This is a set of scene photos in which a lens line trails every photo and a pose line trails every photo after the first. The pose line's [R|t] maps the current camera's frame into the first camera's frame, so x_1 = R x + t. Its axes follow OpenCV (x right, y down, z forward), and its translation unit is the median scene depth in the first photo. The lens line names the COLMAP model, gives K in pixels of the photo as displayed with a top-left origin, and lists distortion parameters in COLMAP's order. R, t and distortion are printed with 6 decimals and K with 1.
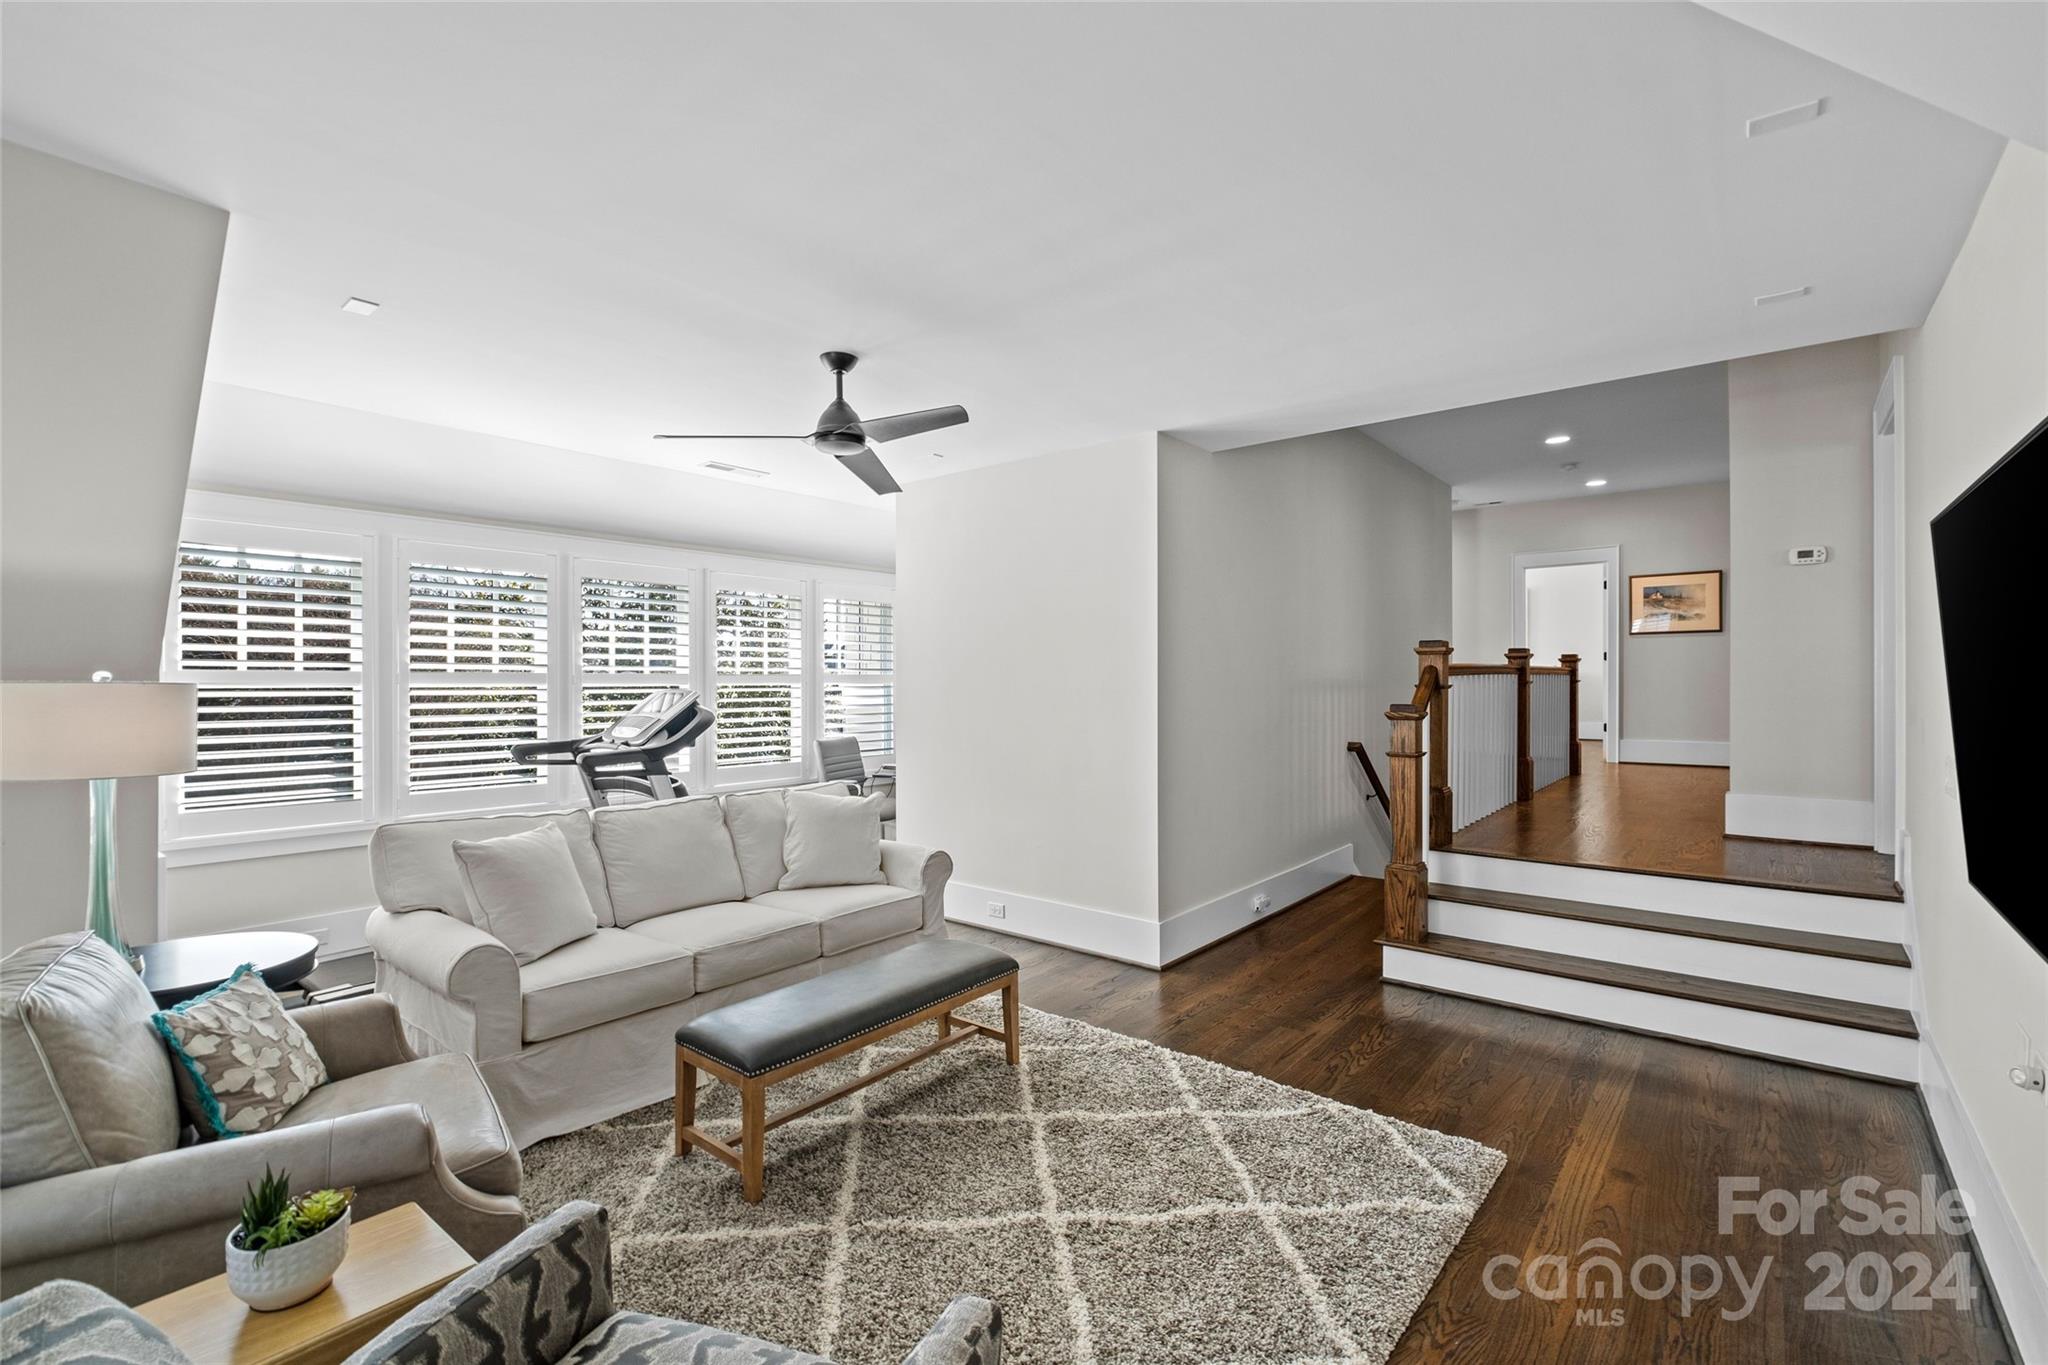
lens RADIAL K [[896.2, 0, 1034.3], [0, 896.2, 686.2], [0, 0, 1]] dist [0.002362, 0.000039]
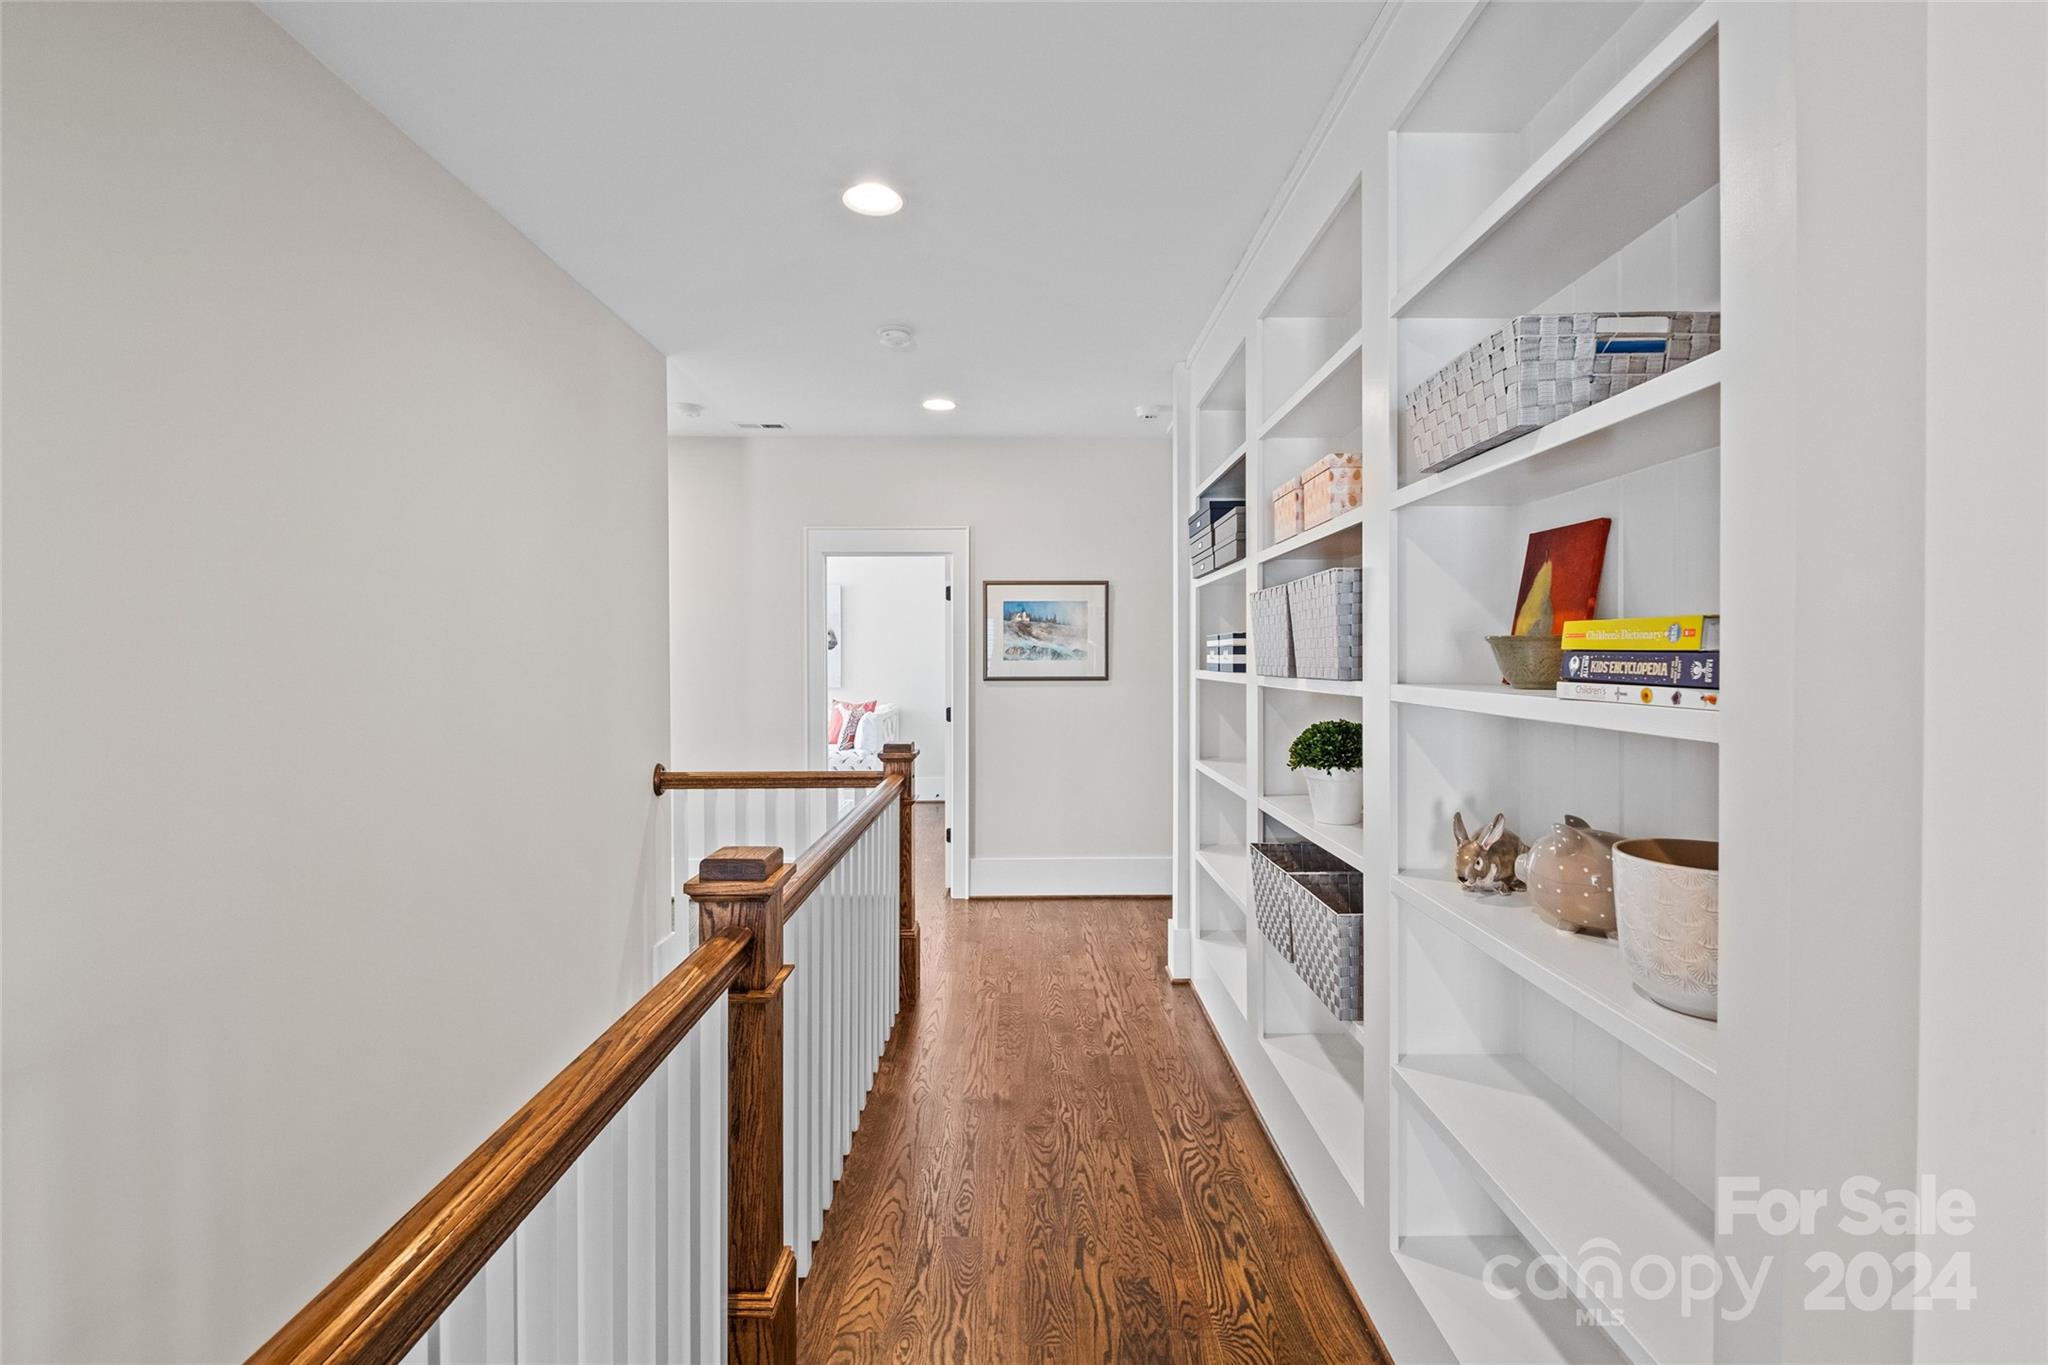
lens RADIAL K [[896.2, 0, 1026.2], [0, 896.2, 668.3], [0, 0, 1]] dist [0.002362, 0.000039]
pose [[0.771519, -0.004903, 0.636187, 0.292555], [0.001110, 0.999979, 0.006361, -0.065216], [-0.636205, -0.004201, 0.771509, 0.497854]]
